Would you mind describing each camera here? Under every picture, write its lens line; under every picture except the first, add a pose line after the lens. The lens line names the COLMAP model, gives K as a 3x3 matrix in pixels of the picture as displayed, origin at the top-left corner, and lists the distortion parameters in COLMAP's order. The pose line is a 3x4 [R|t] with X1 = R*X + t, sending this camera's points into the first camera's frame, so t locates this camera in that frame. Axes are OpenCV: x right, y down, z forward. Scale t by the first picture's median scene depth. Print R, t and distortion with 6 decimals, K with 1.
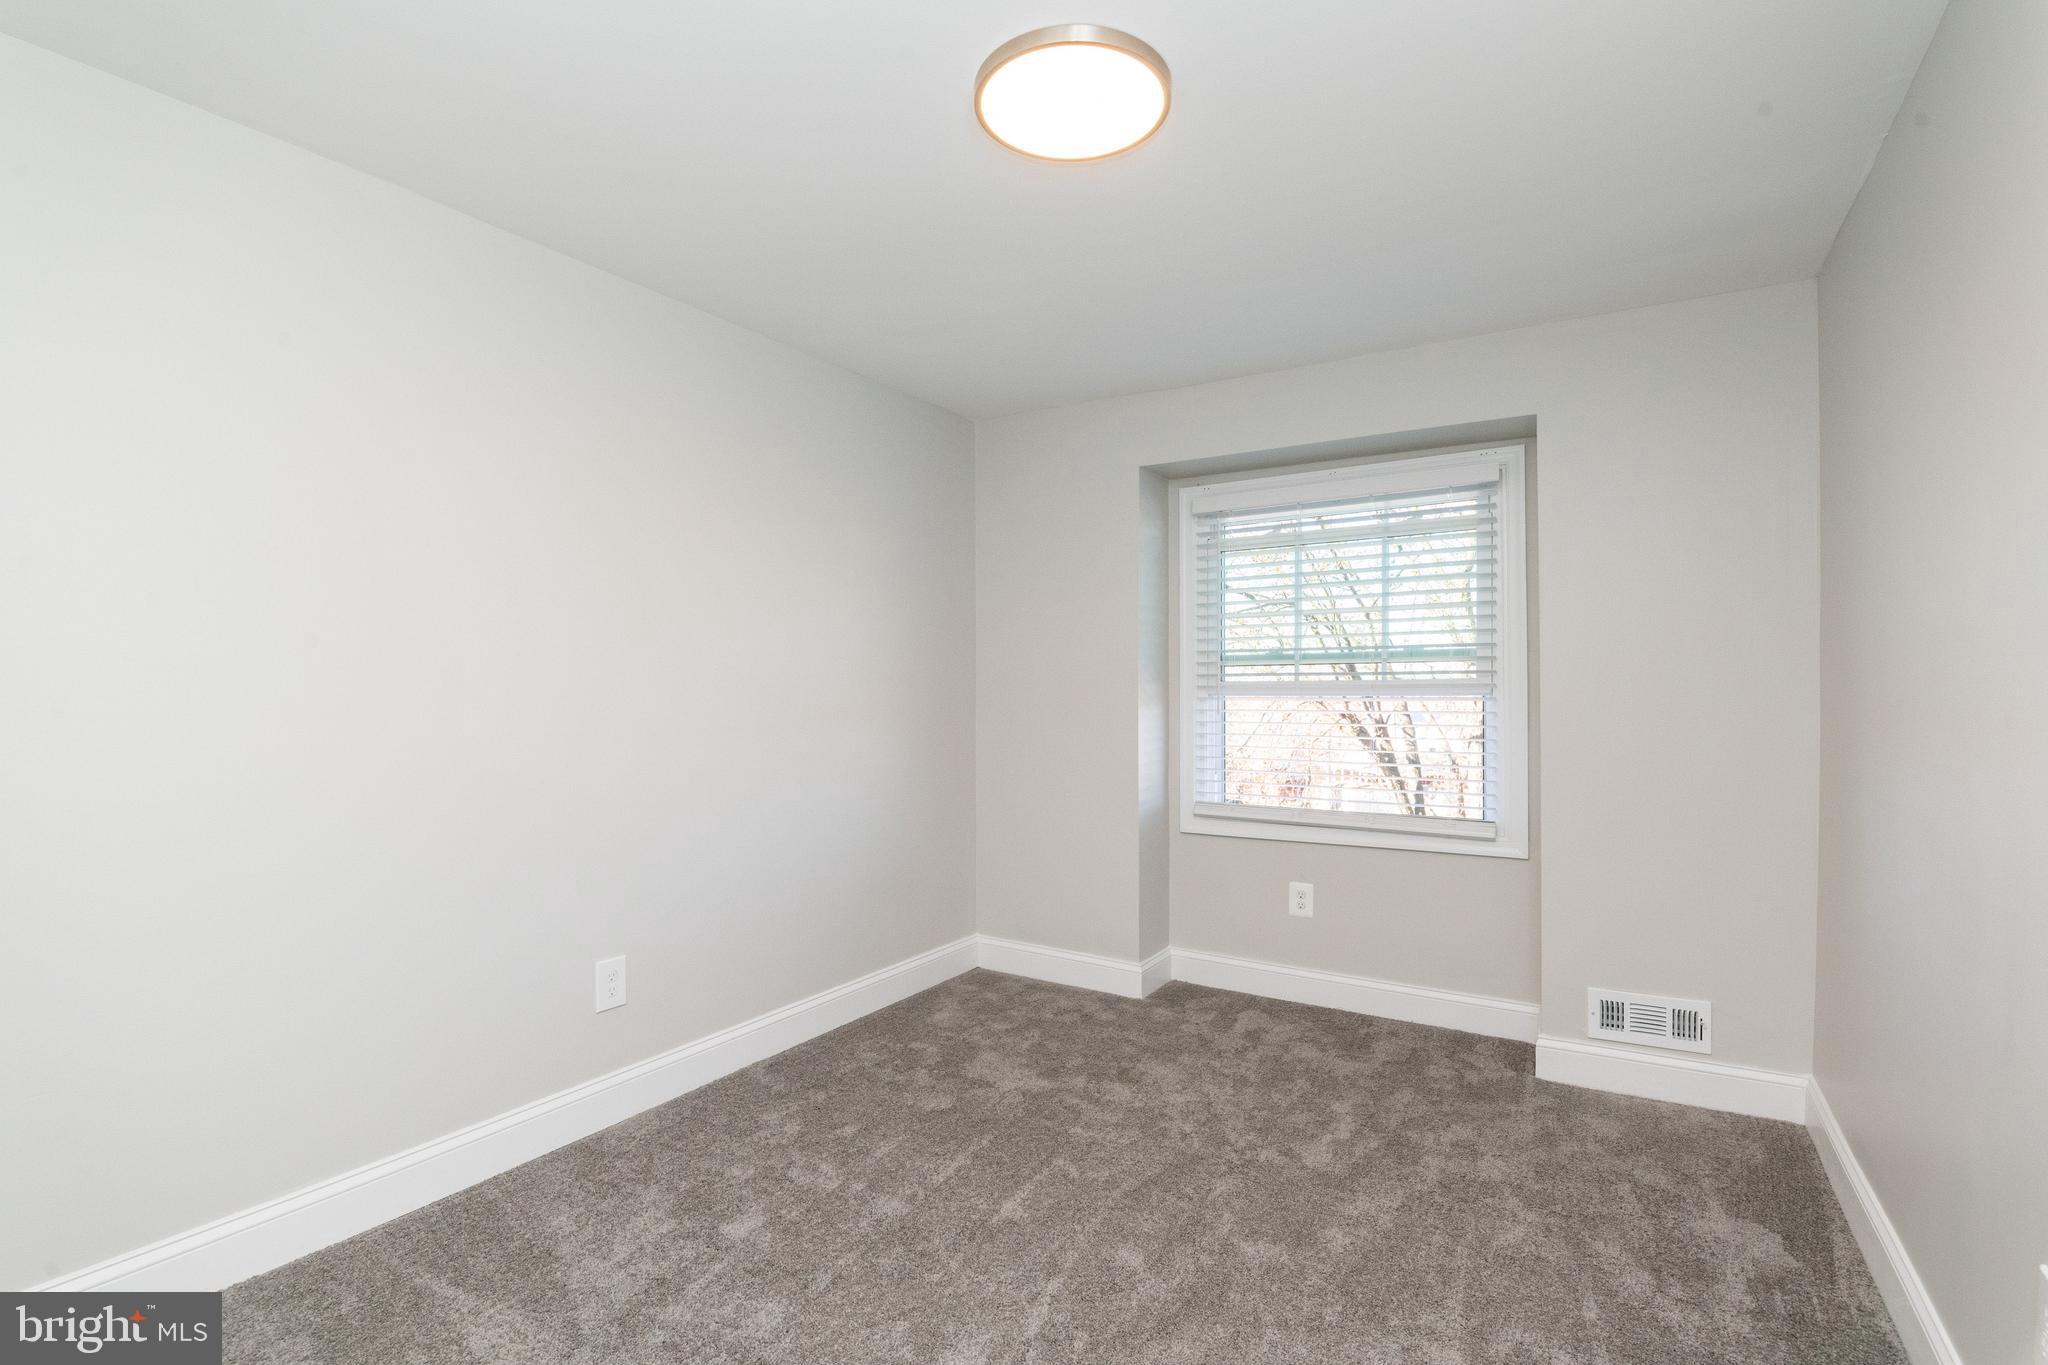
lens RADIAL K [[896.2, 0, 1021.1], [0, 896.2, 674.8], [0, 0, 1]] dist [-0.001206, -0.009583]
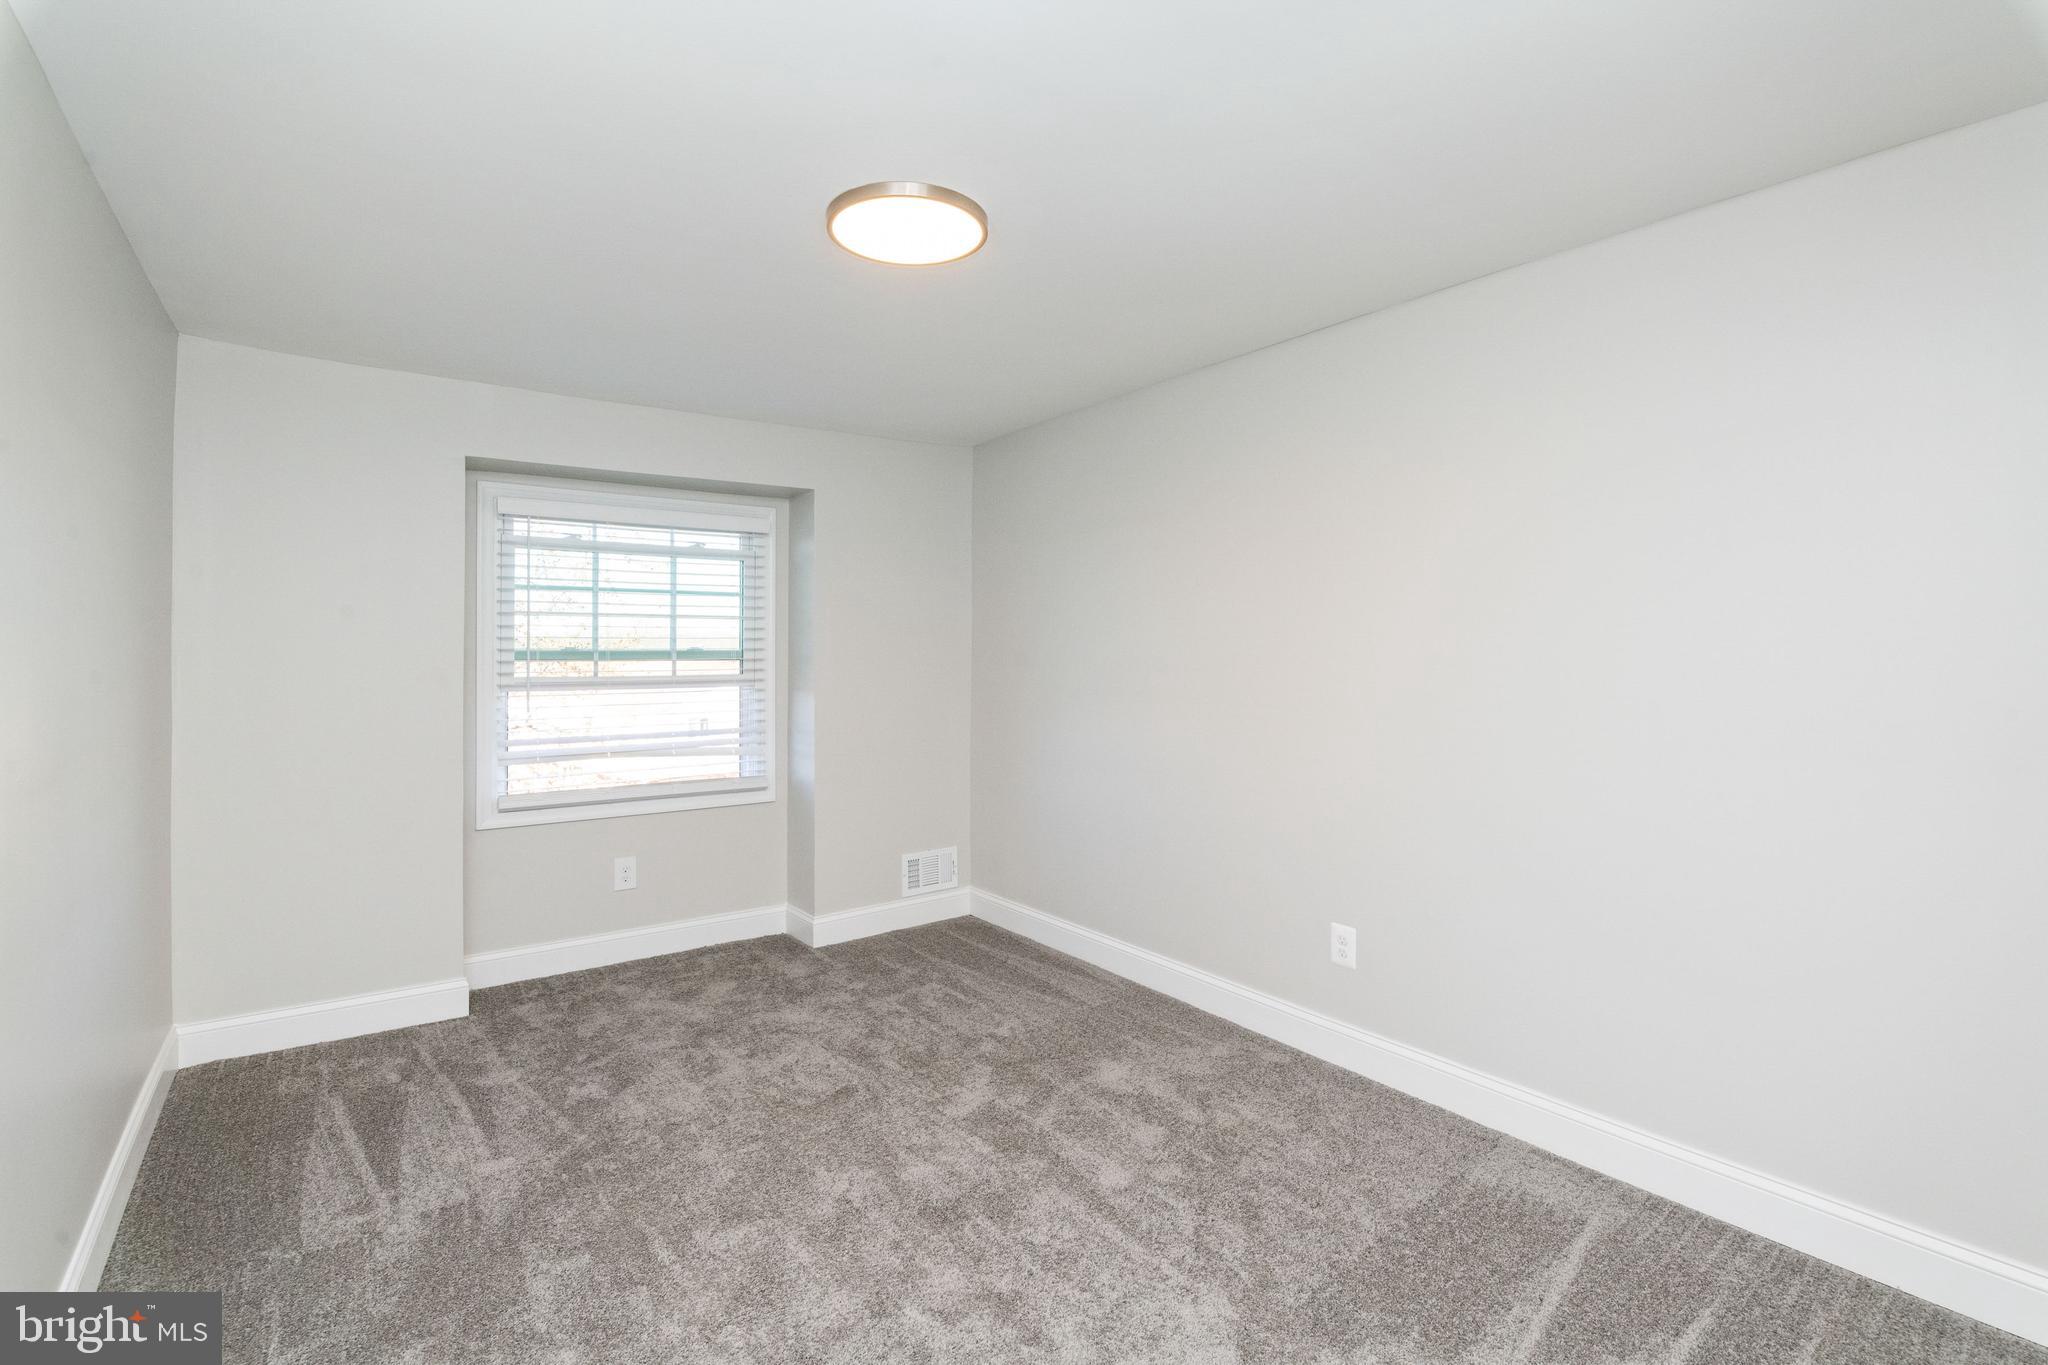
lens RADIAL K [[896.2, 0, 1021.1], [0, 896.2, 674.8], [0, 0, 1]] dist [-0.001206, -0.009583]
pose [[0.370496, 0.003335, 0.928828, -0.537692], [-0.006615, 0.999978, -0.000952, 0.002753], [-0.928811, -0.005791, 0.370509, 0.118926]]
